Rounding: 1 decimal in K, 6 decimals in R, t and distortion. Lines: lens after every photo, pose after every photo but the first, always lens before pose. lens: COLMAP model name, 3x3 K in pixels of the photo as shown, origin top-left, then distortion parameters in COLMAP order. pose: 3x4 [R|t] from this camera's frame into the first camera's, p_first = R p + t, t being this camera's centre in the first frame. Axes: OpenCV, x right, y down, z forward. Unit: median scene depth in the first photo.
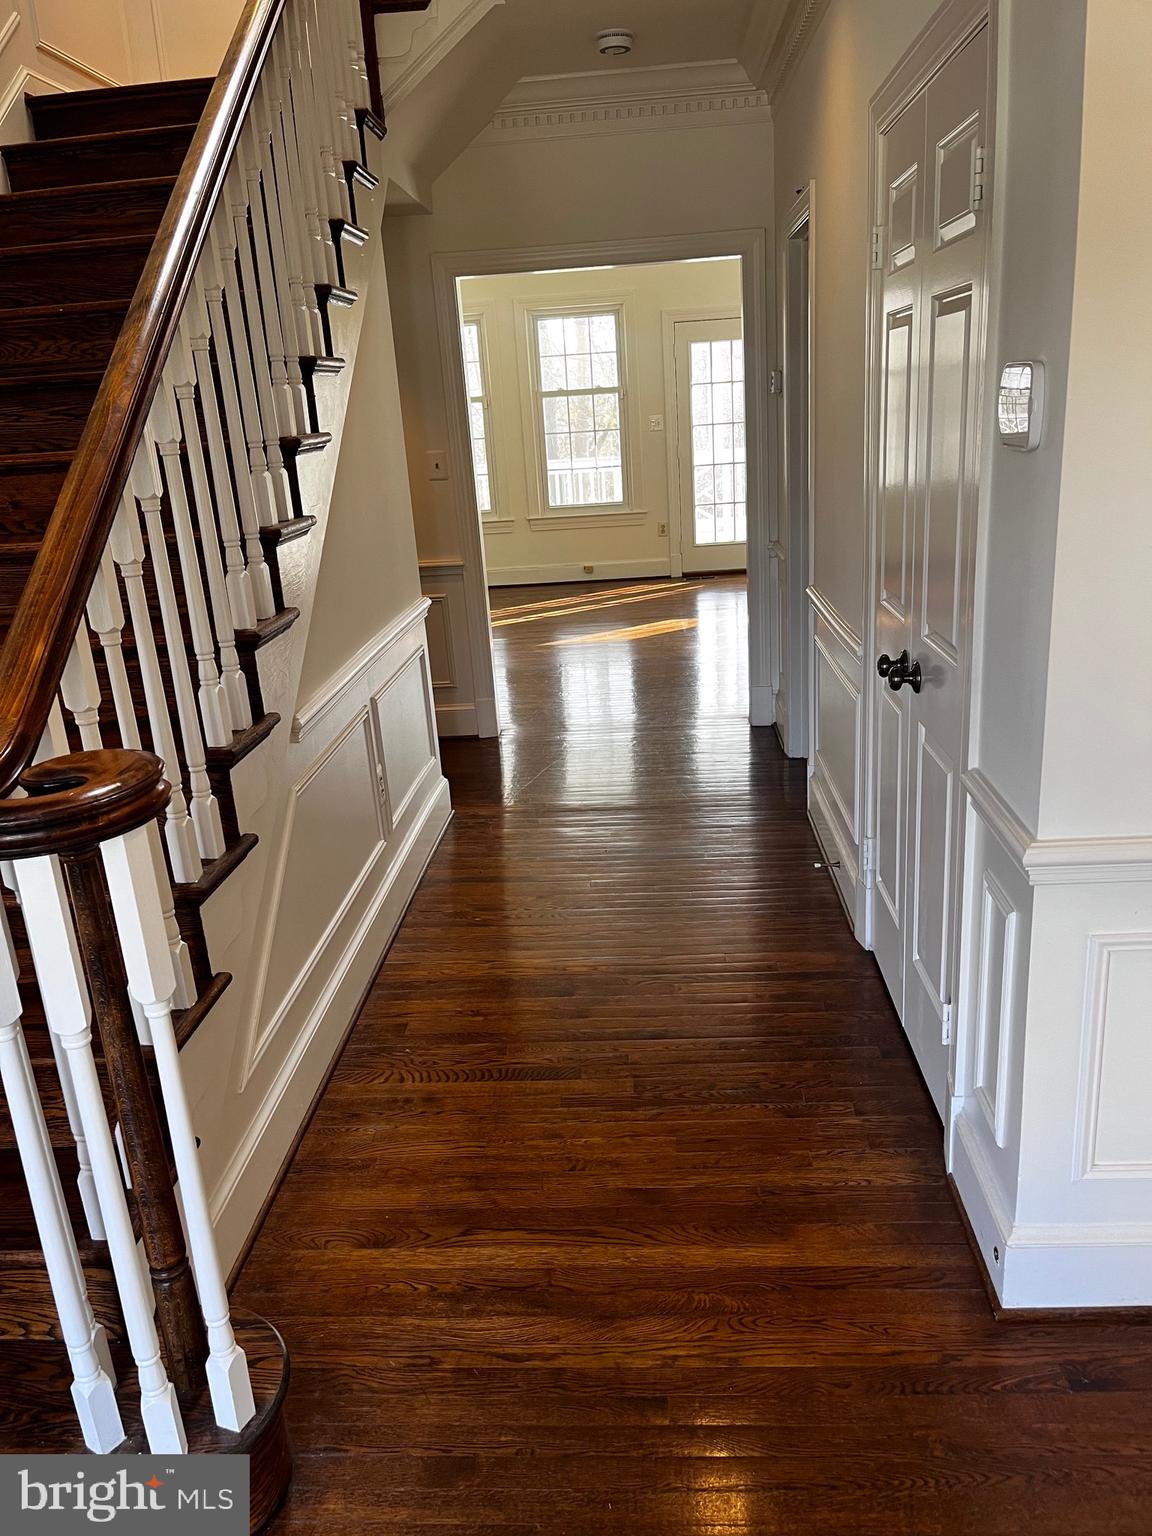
lens RADIAL K [[1172.3, 0, 577.5], [0, 1172.3, 772.5], [0, 0, 1]] dist [0.050736, -0.071896]
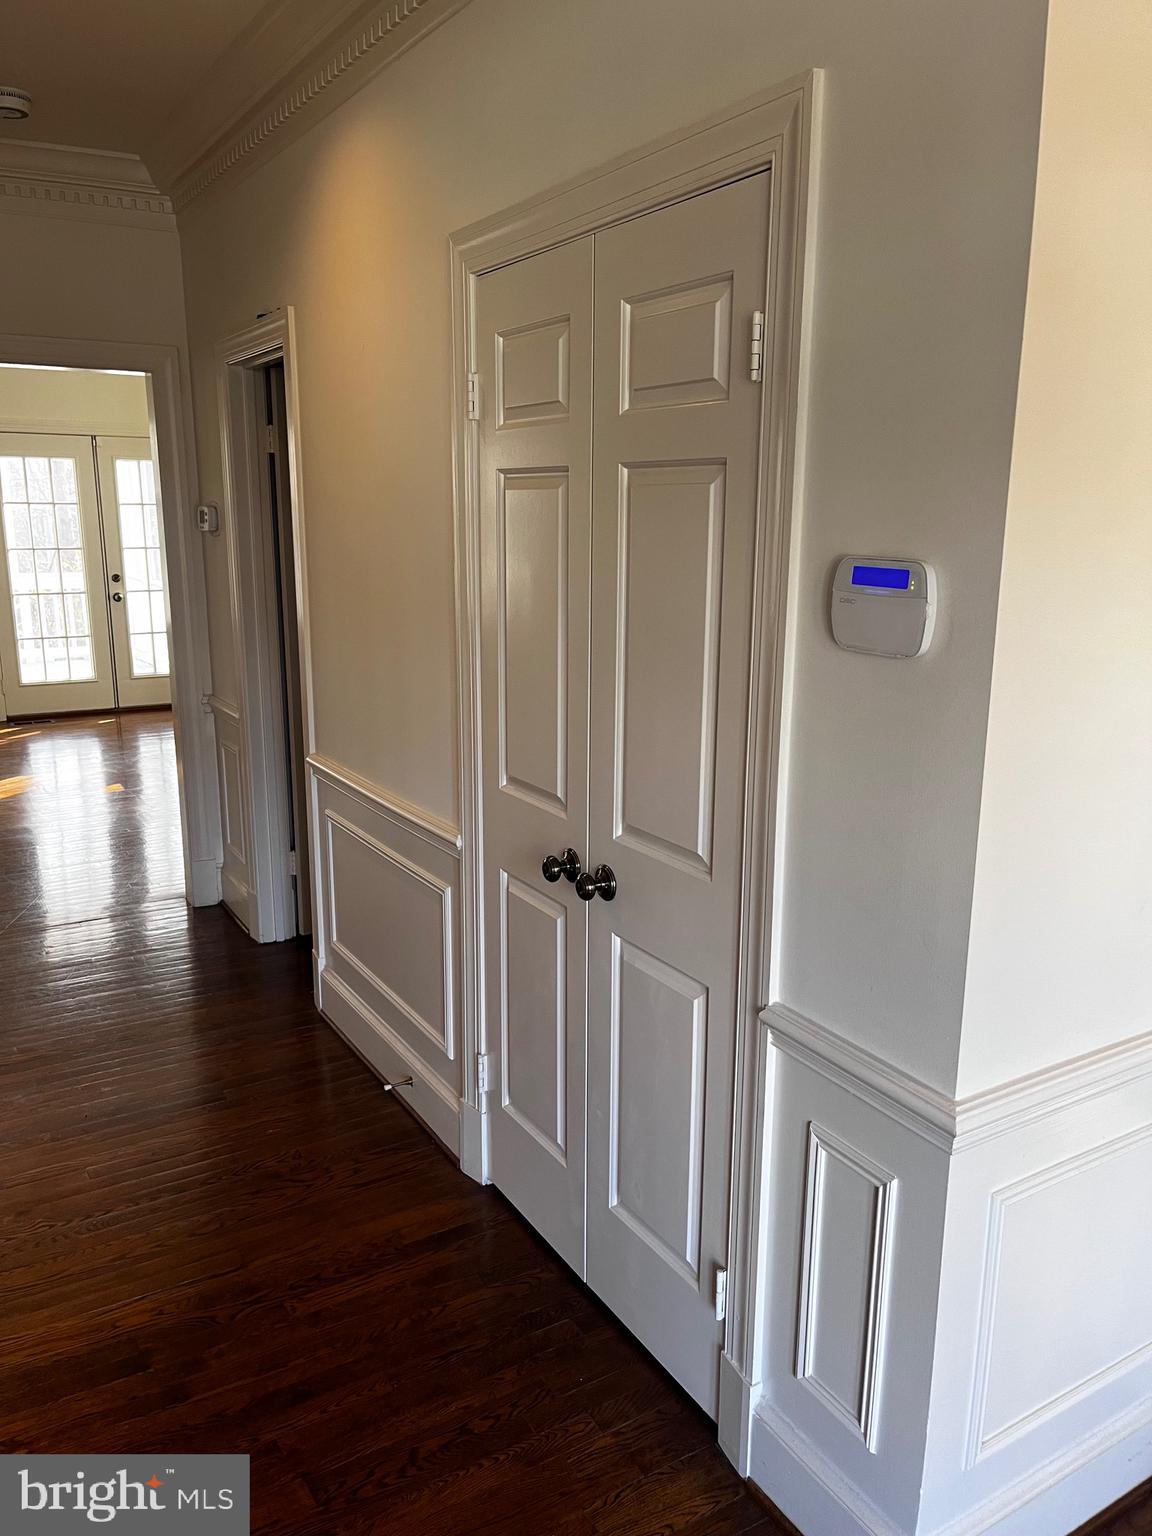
lens RADIAL K [[1172.3, 0, 572.9], [0, 1172.3, 764.7], [0, 0, 1]] dist [0.050736, -0.071896]
pose [[0.825877, -0.058377, 0.560821, -0.194413], [0.117512, 0.990606, -0.069936, -0.100268], [-0.551470, 0.123661, 0.824978, 0.266027]]
